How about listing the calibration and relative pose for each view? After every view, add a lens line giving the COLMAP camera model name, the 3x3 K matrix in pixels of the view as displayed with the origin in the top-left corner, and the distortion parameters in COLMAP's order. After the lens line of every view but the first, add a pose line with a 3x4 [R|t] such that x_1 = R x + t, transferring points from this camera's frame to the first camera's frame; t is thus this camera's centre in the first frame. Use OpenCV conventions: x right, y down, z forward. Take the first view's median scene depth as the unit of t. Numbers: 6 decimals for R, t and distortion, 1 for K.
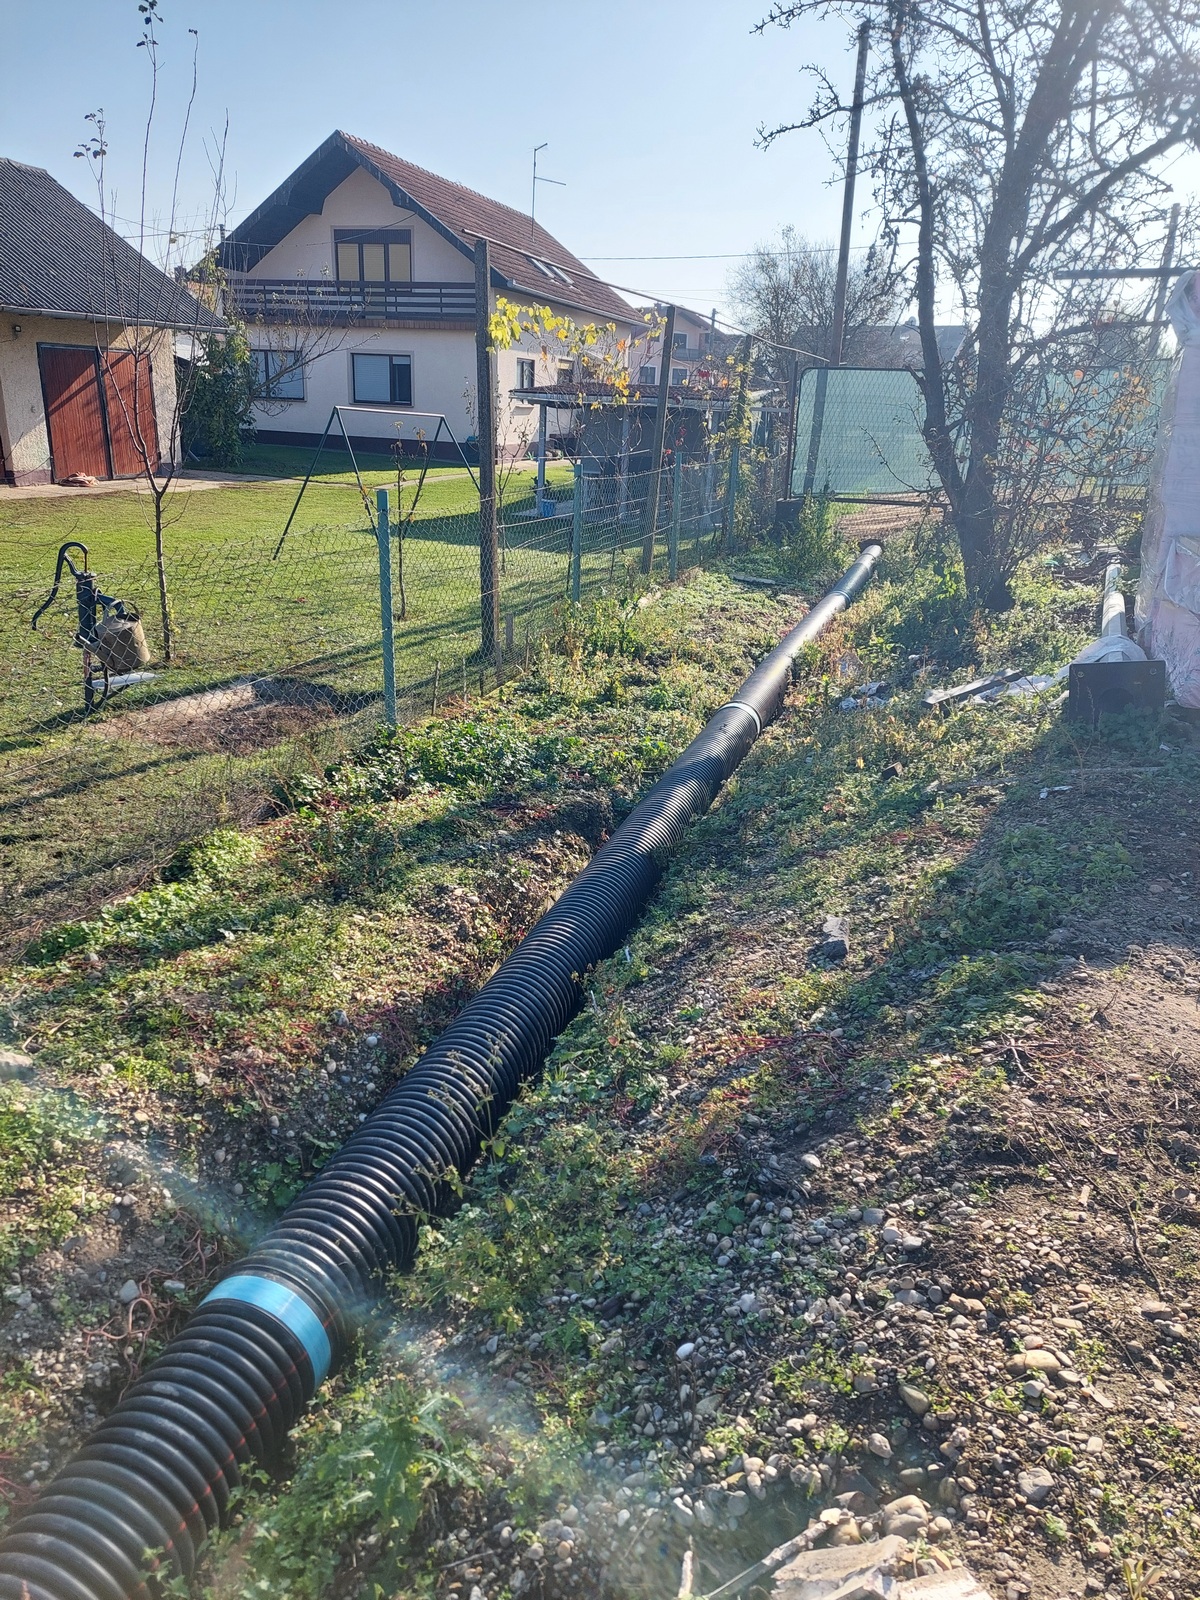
lens RADIAL K [[1209.8, 0, 600.0], [0, 1209.8, 800.0], [0, 0, 1]] dist [0.048203, -0.010370]
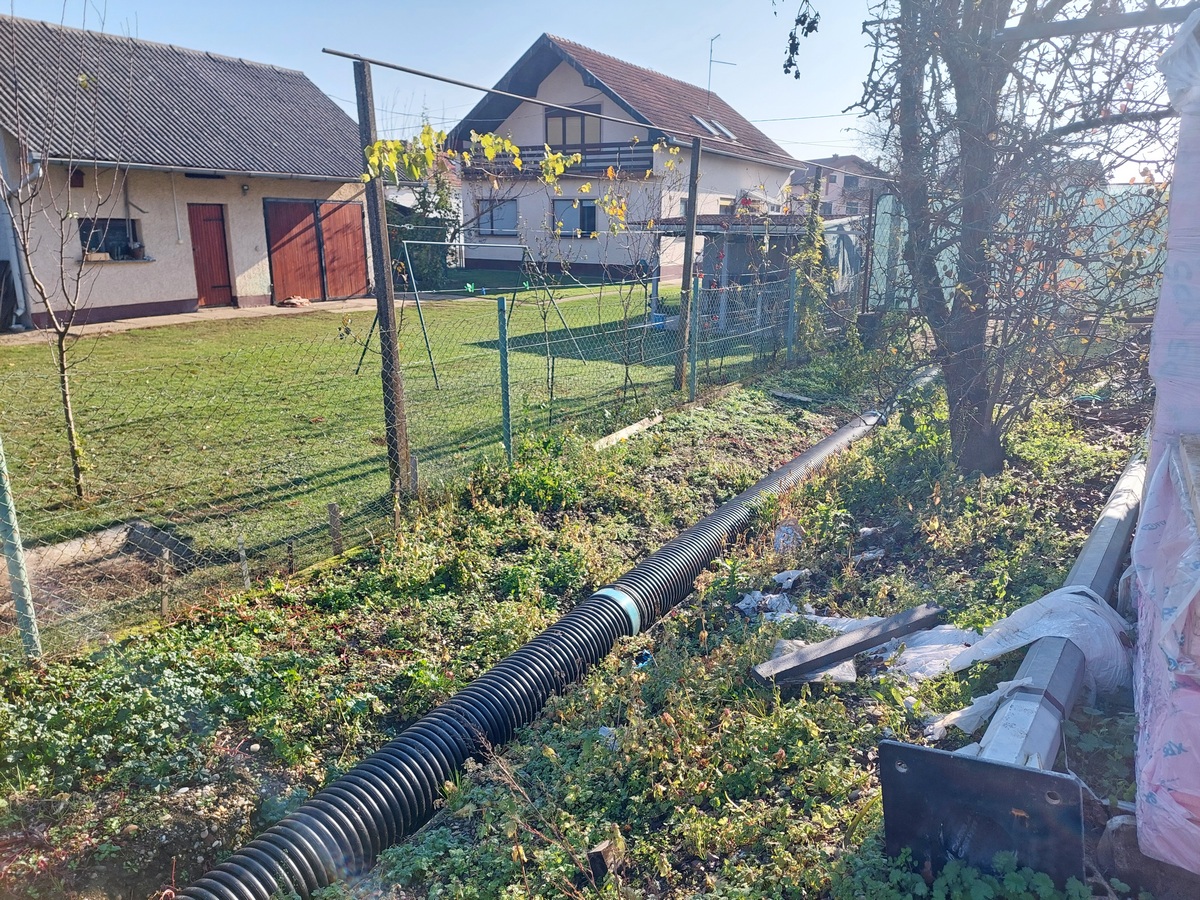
lens RADIAL K [[907.3, 0, 600.0], [0, 907.3, 450.0], [0, 0, 1]] dist [0.048203, -0.010370]
pose [[0.977150, 0.024590, -0.211126, 0.084033], [-0.042052, 0.996017, -0.078620, -0.045501], [0.208352, 0.085702, 0.974292, 0.149584]]
